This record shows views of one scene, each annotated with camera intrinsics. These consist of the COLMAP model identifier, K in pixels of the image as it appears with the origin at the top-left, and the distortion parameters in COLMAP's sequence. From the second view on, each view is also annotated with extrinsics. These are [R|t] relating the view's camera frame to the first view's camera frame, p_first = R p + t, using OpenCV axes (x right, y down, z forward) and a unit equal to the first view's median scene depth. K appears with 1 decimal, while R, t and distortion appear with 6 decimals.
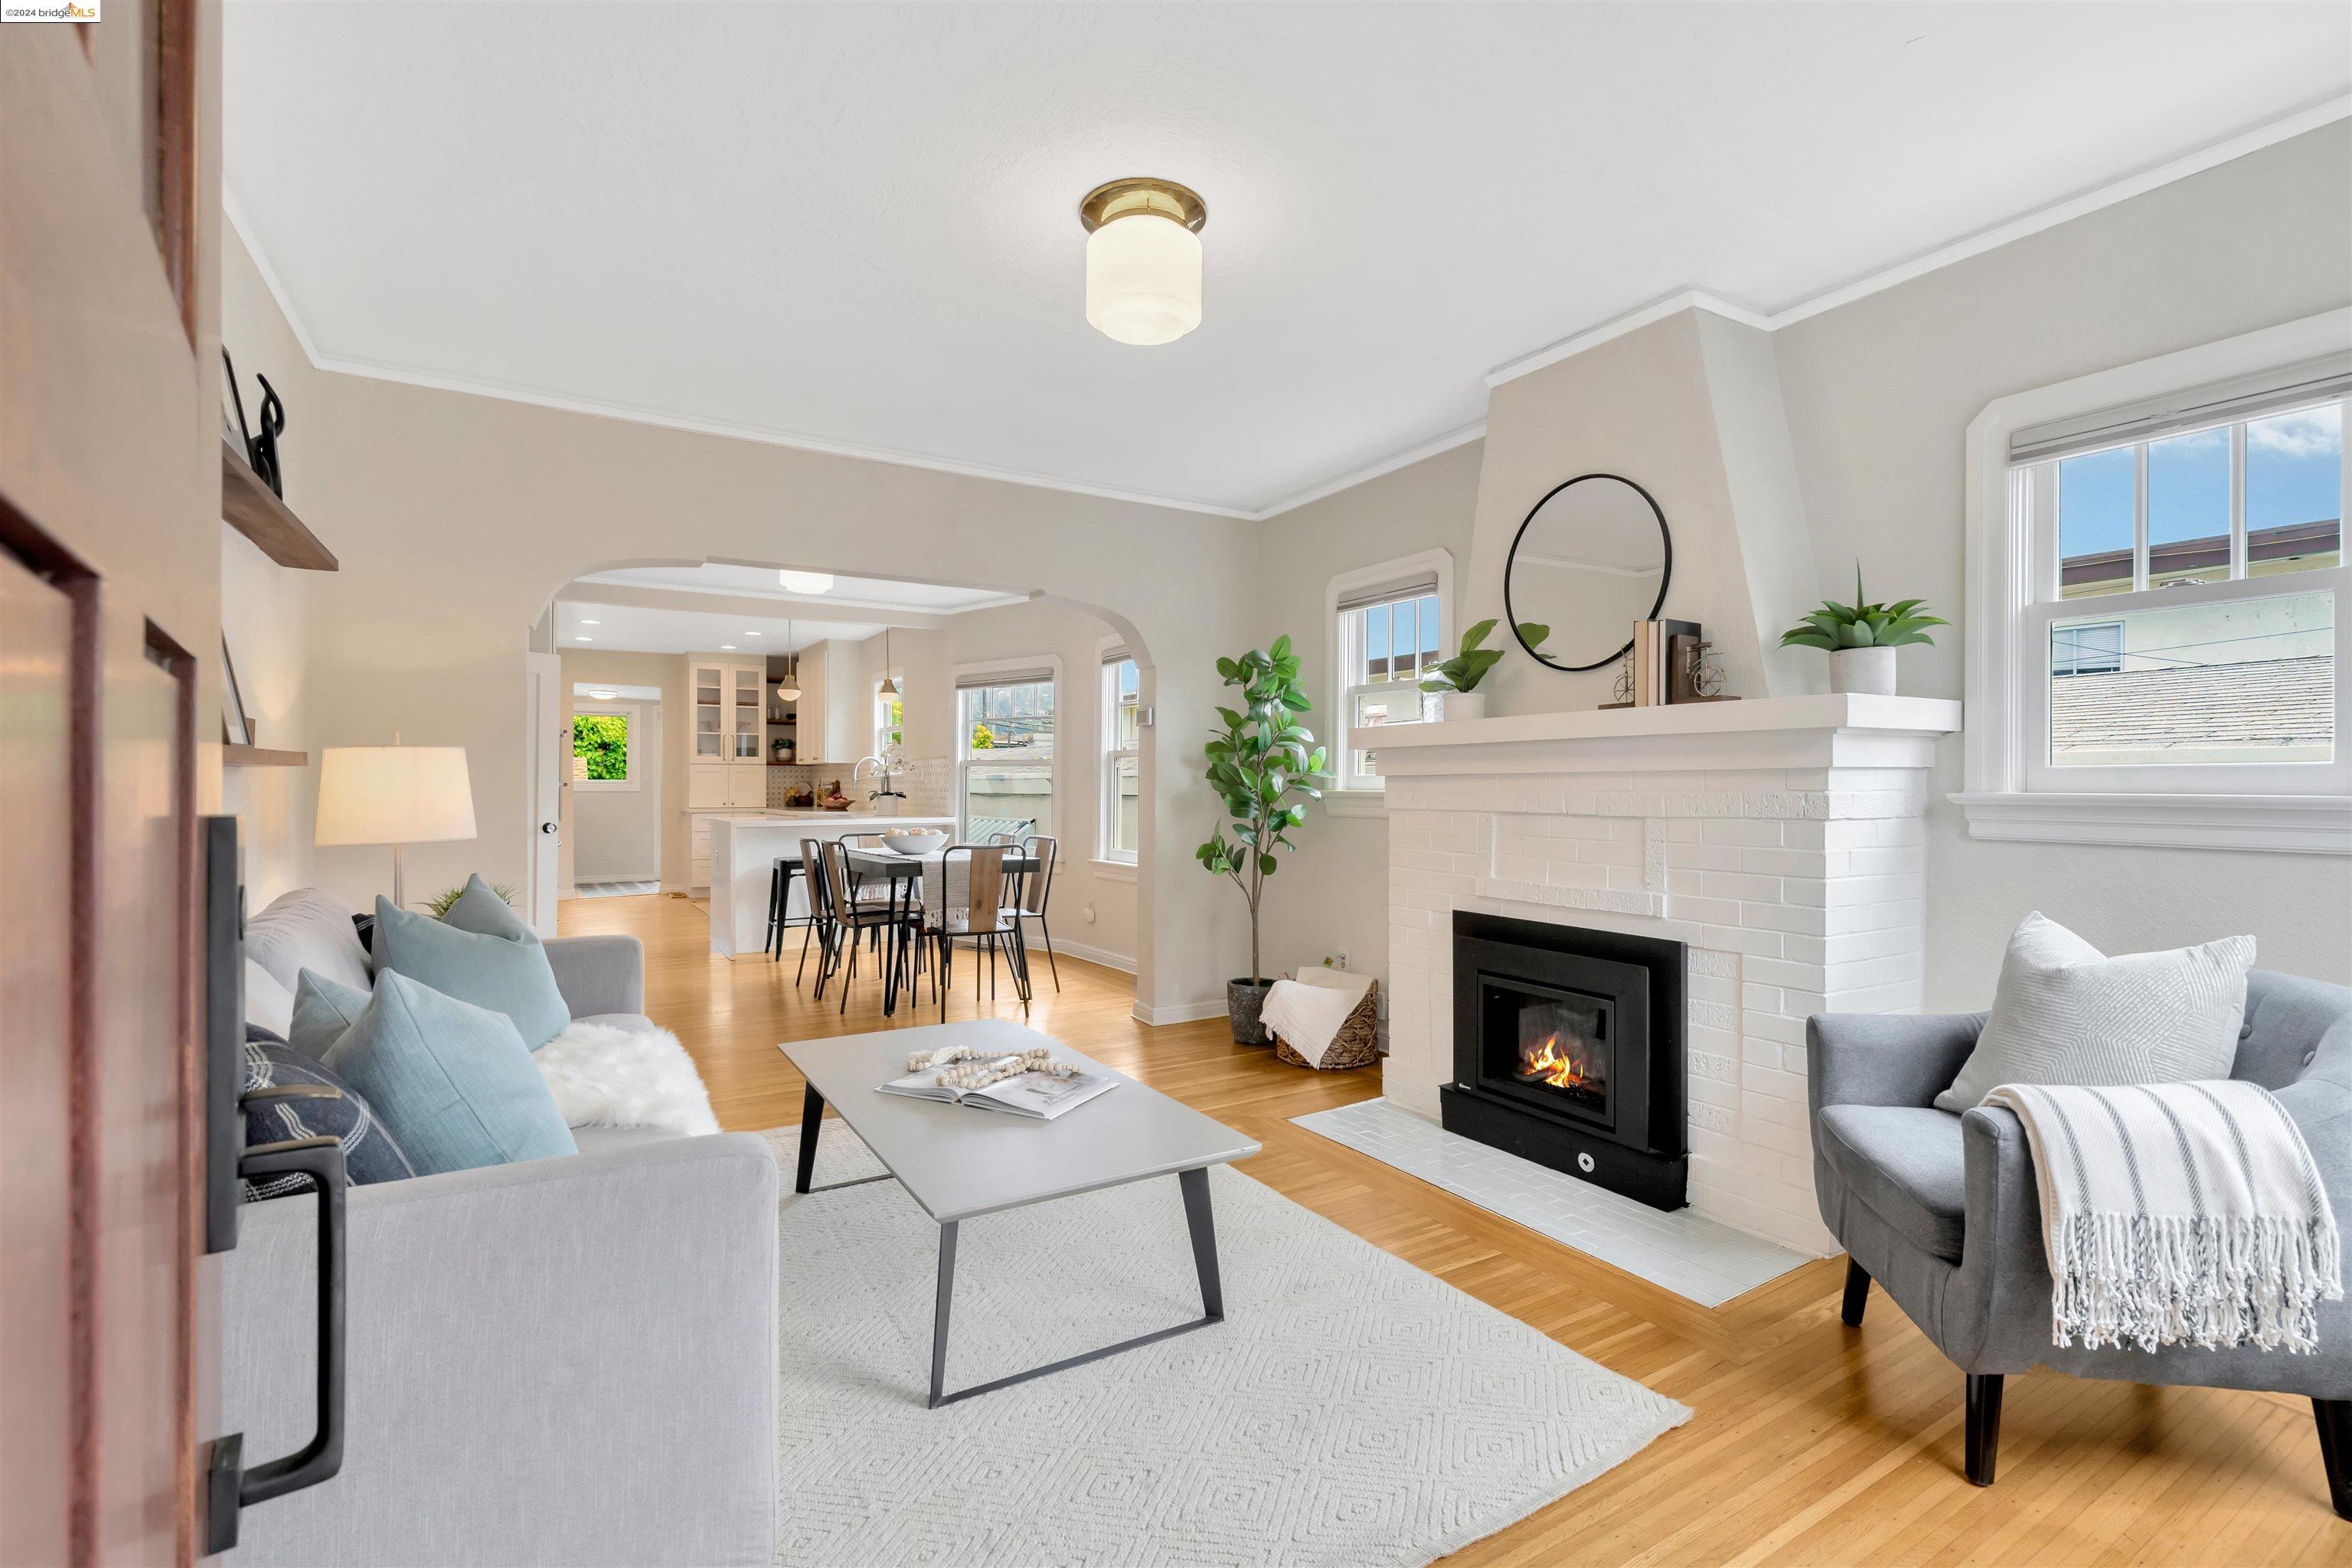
lens RADIAL K [[1066.5, 0, 1165.8], [0, 1066.5, 781.1], [0, 0, 1]] dist [-0.004762, -0.000085]
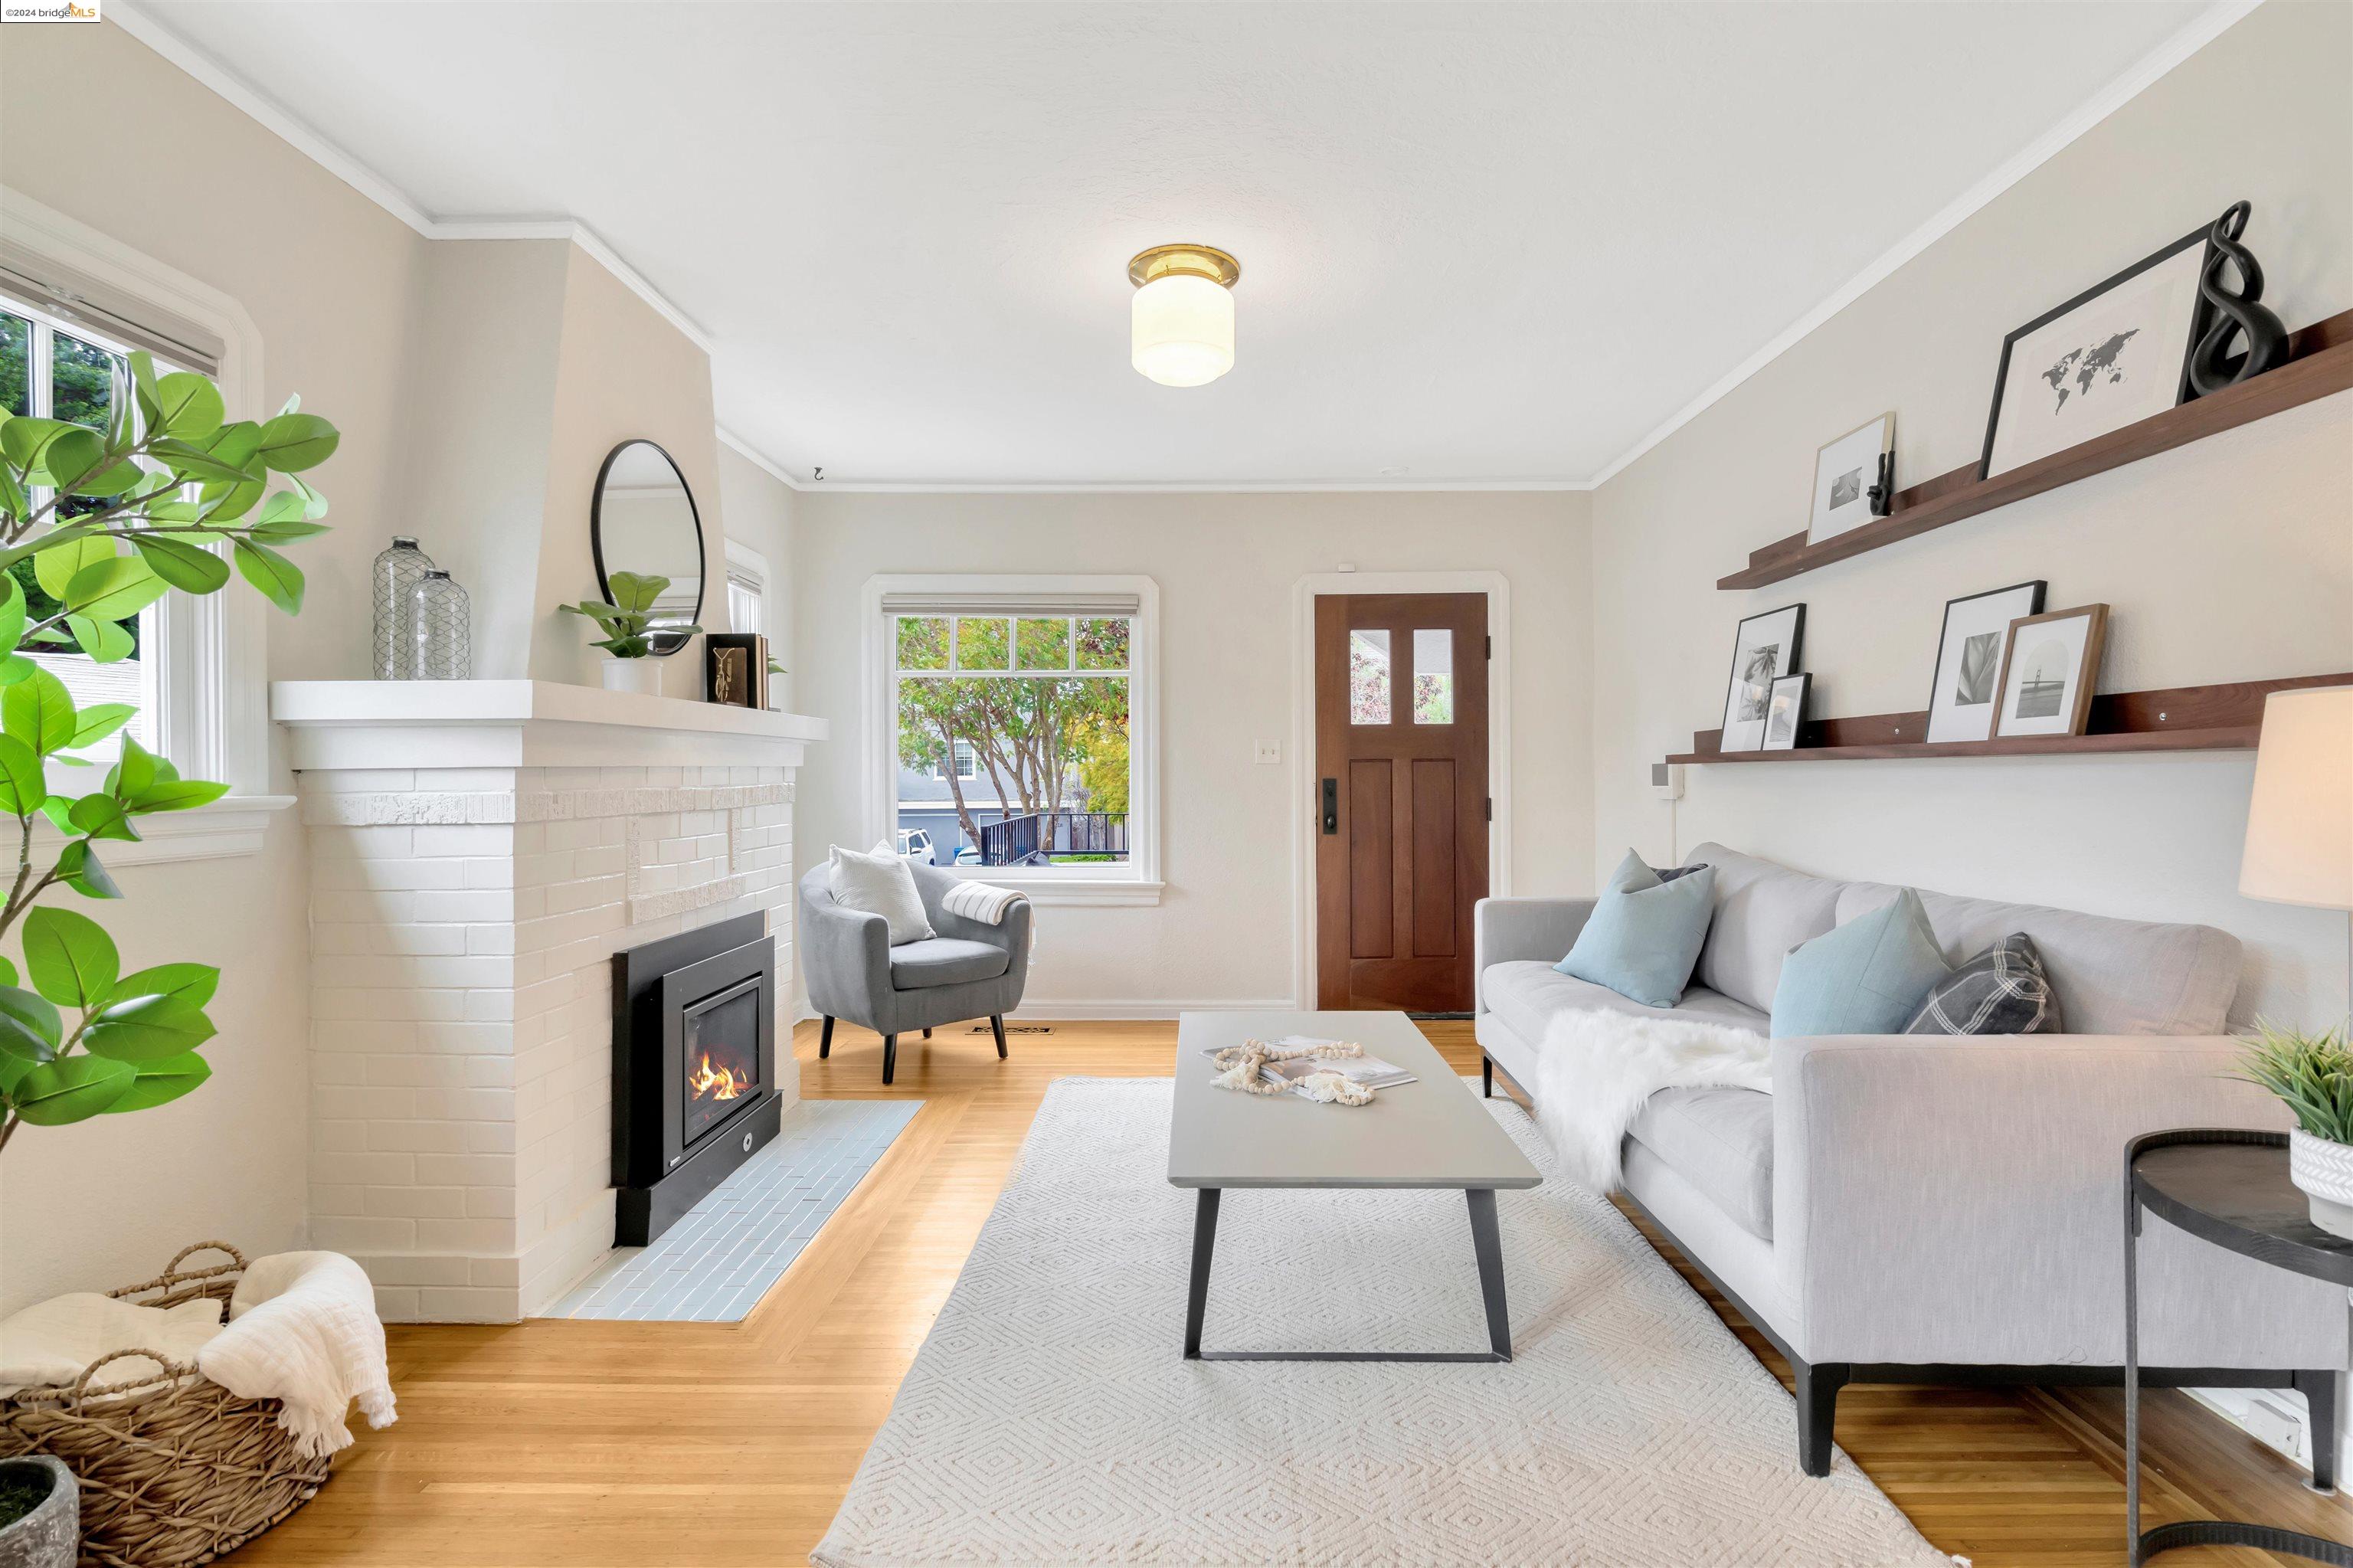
lens RADIAL K [[1086.8, 0, 1176.5], [0, 1086.8, 784.0], [0, 0, 1]] dist [-0.001823, 0.000612]
pose [[-0.847505, -0.001091, 0.530786, -0.444547], [0.001811, 0.999986, 0.004946, 0.003913], [-0.530784, 0.005153, -0.847491, 1.428746]]
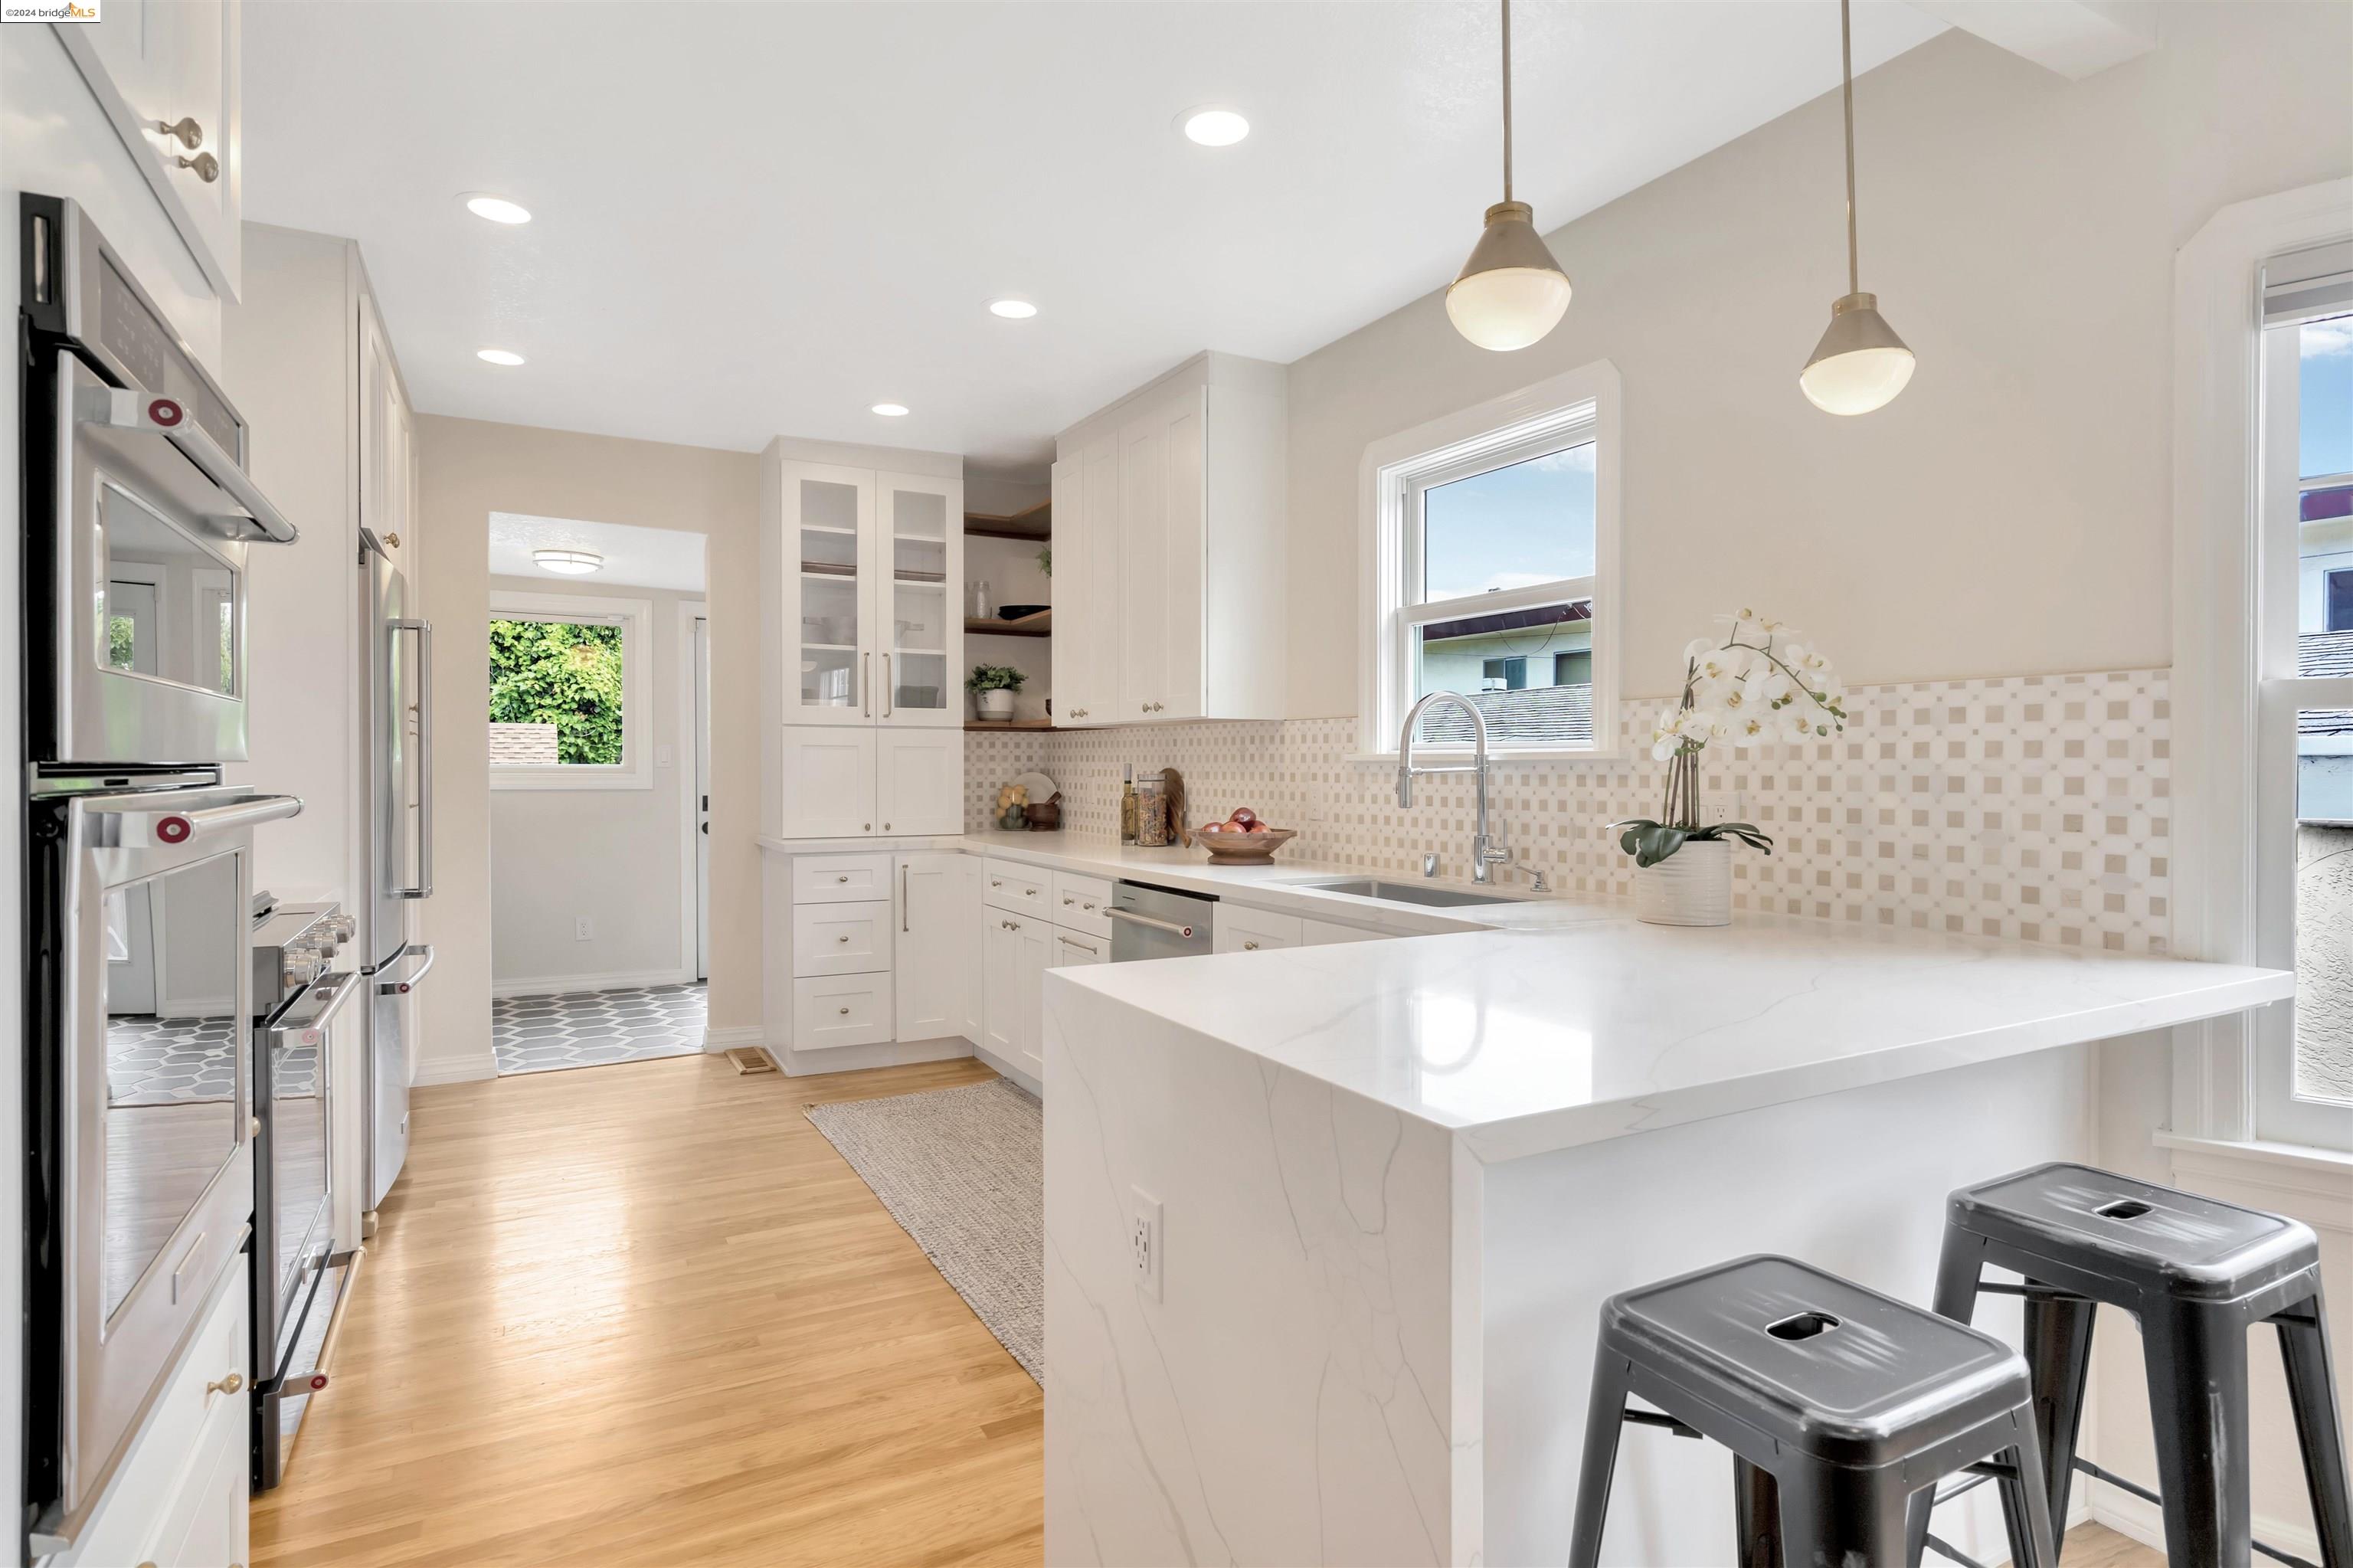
lens RADIAL K [[1228.1, 0, 1176.5], [0, 1228.1, 784.0], [0, 0, 1]] dist [0.007864, -0.000069]
pose [[0.998965, 0.001645, -0.045465, -0.865703], [-0.000791, 0.999823, 0.018793, -0.010432], [0.045488, -0.018737, 0.998789, 1.706718]]
